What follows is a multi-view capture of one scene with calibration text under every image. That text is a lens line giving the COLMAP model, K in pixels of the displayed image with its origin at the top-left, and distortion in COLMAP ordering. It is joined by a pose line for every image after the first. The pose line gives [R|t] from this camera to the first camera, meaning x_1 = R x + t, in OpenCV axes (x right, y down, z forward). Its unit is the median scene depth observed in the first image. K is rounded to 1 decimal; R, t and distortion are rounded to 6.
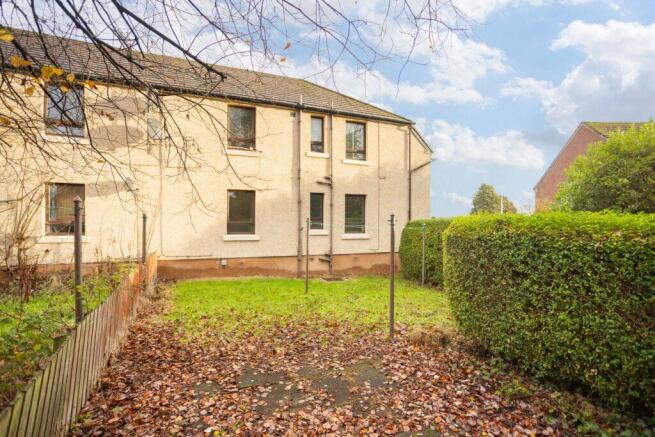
lens RADIAL K [[435.5, 0, 327.5], [0, 435.5, 218.5], [0, 0, 1]] dist [0.000138, -0.000231]
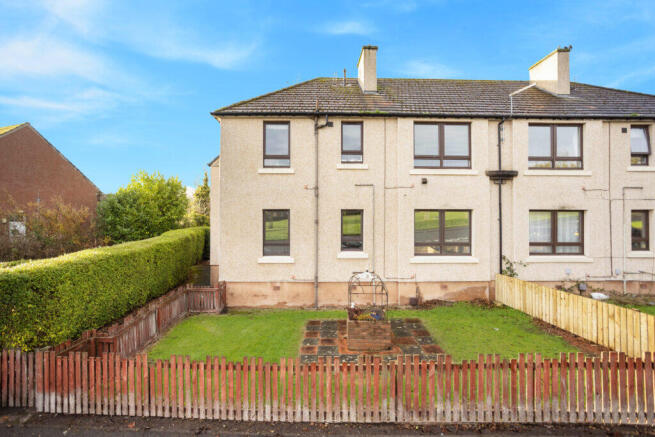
lens RADIAL K [[435.5, 0, 327.5], [0, 435.5, 218.5], [0, 0, 1]] dist [0.000138, -0.000231]
pose [[0.873579, -0.031191, -0.485682, 0.358135], [0.008336, 0.998757, -0.049146, 0.002066], [0.486611, 0.038884, 0.872753, 0.220213]]
